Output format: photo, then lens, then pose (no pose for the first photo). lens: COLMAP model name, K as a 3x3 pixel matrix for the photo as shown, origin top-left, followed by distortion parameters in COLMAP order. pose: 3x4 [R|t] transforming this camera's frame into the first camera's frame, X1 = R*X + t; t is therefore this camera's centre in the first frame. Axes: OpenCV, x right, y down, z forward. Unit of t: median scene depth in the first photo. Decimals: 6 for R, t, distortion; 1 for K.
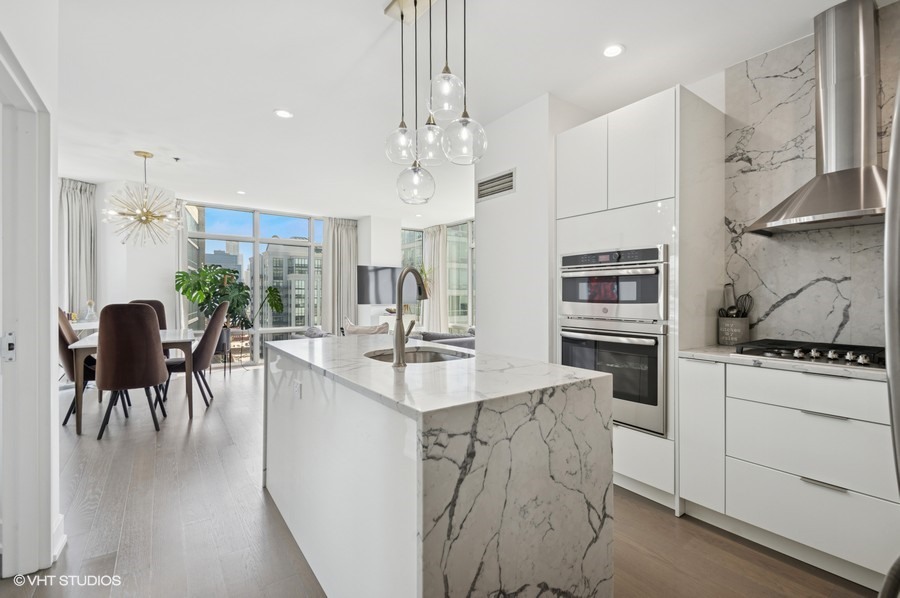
lens RADIAL K [[406.1, 0, 450.0], [0, 406.1, 299.0], [0, 0, 1]] dist [-0.001009, -0.000053]
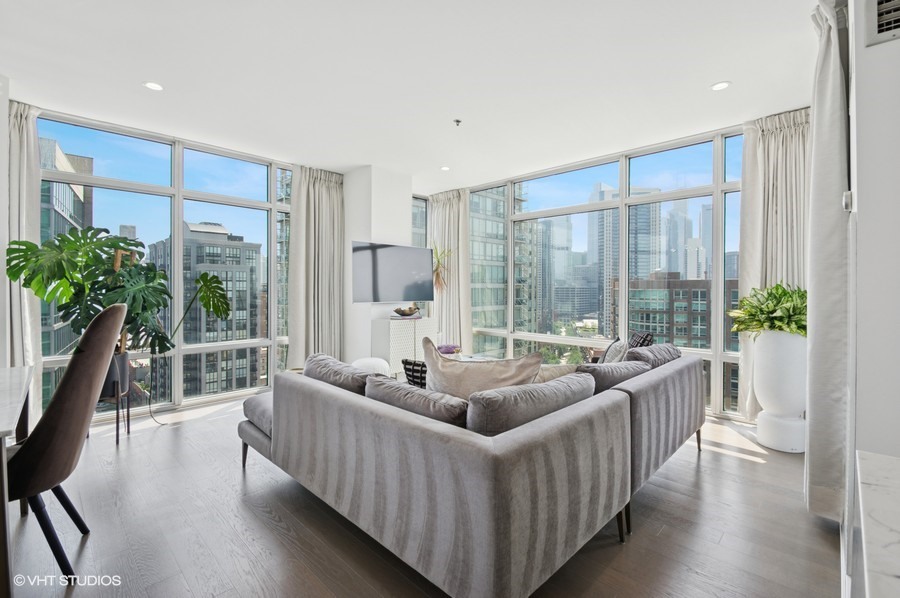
lens RADIAL K [[399.2, 0, 450.7], [0, 399.2, 292.6], [0, 0, 1]] dist [-0.027466, -0.000307]
pose [[0.980387, -0.000508, 0.197082, -0.231326], [0.000027, 0.999997, 0.002443, -0.005217], [-0.197083, -0.002389, 0.980384, 0.420479]]
